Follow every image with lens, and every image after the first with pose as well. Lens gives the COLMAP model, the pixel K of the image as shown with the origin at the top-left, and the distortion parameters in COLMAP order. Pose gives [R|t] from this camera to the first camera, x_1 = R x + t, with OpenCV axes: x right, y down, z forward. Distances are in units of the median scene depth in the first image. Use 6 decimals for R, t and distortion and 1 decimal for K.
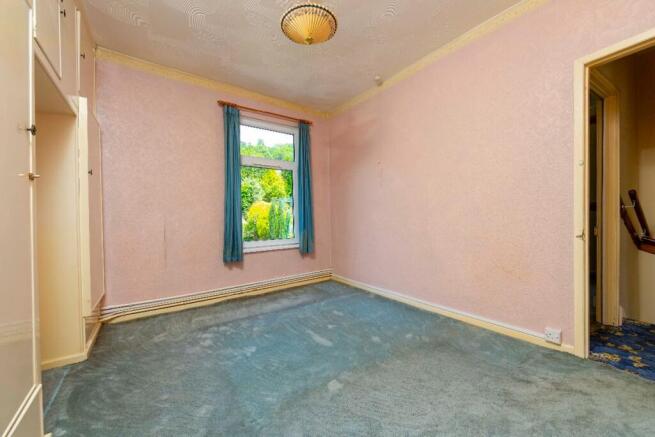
lens RADIAL K [[261.2, 0, 327.5], [0, 261.2, 218.5], [0, 0, 1]] dist [-0.033217, 0.000147]
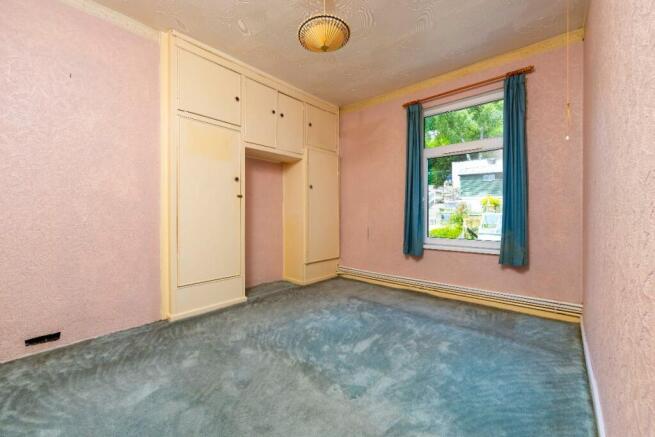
lens RADIAL K [[265.9, 0, 327.8], [0, 265.9, 211.0], [0, 0, 1]] dist [0.000566, 0.000117]
pose [[0.198138, 0.015477, -0.980052, 0.588194], [-0.009244, 0.999860, 0.013921, -0.018814], [0.980131, 0.006301, 0.198253, 0.443219]]
